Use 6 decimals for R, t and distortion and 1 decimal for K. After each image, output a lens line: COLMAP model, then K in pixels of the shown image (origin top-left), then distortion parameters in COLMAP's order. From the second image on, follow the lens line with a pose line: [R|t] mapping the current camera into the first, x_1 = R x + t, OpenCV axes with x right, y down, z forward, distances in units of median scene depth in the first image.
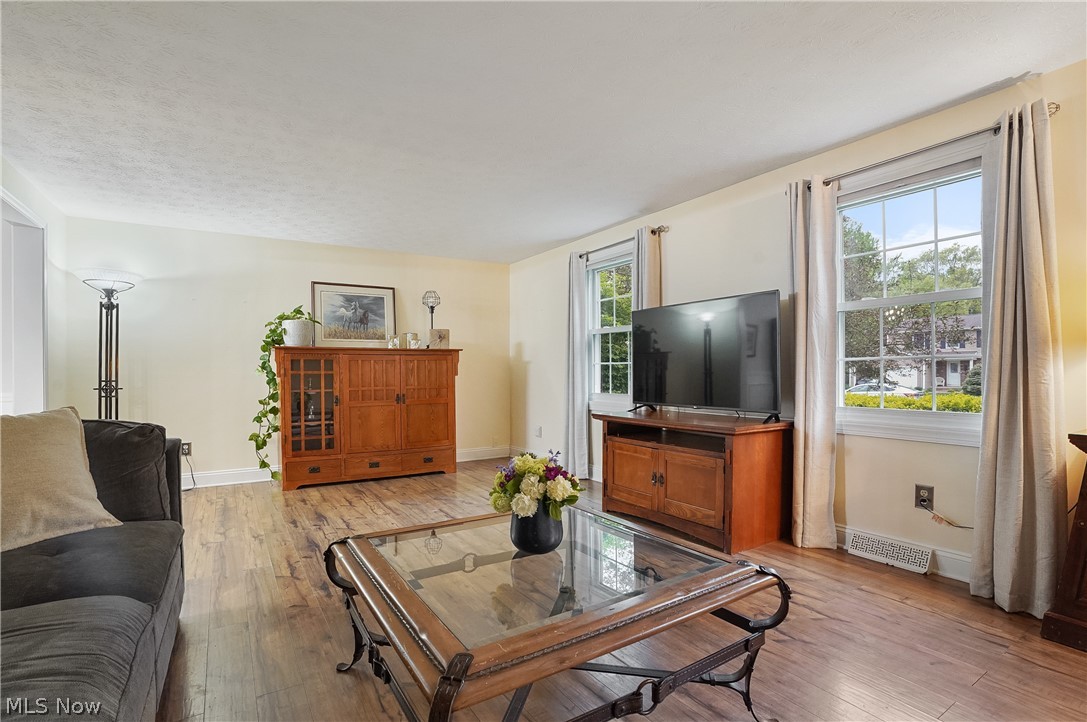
lens RADIAL K [[509.8, 0, 511.0], [0, 509.8, 368.2], [0, 0, 1]] dist [-0.052908, -0.000454]
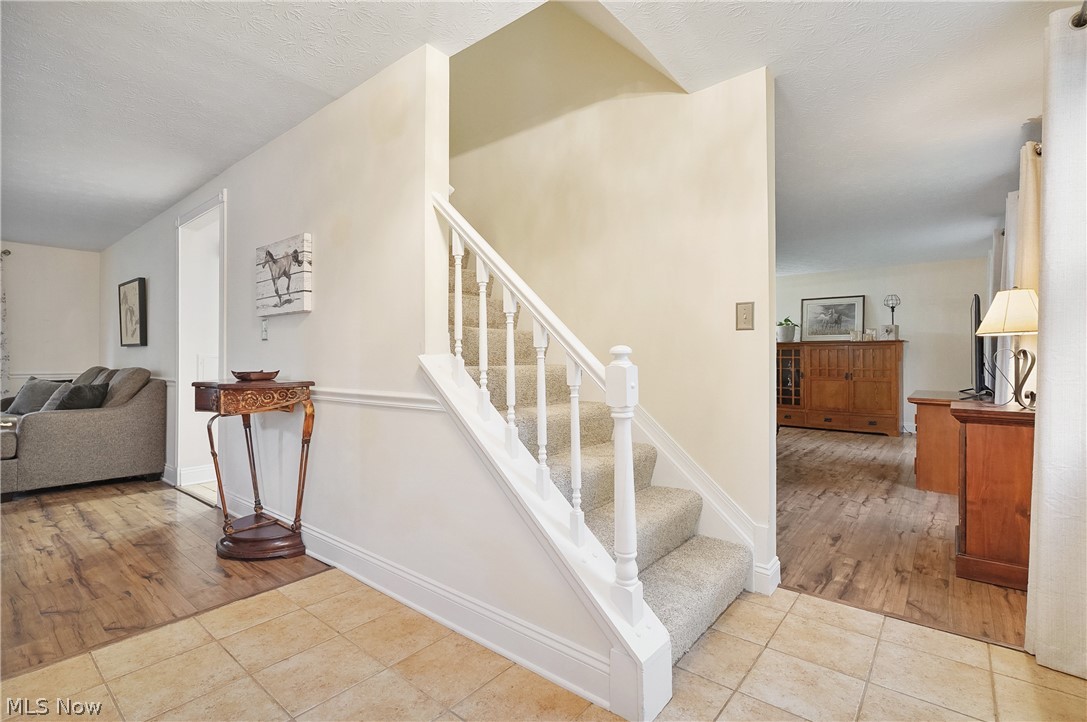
lens RADIAL K [[494.5, 0, 525.6], [0, 494.5, 354.0], [0, 0, 1]] dist [-0.019995, 0.000517]
pose [[0.313189, 0.004477, -0.949680, 0.851167], [0.003348, 0.999977, 0.005818, -0.015041], [0.949685, -0.005002, 0.313167, -0.308731]]
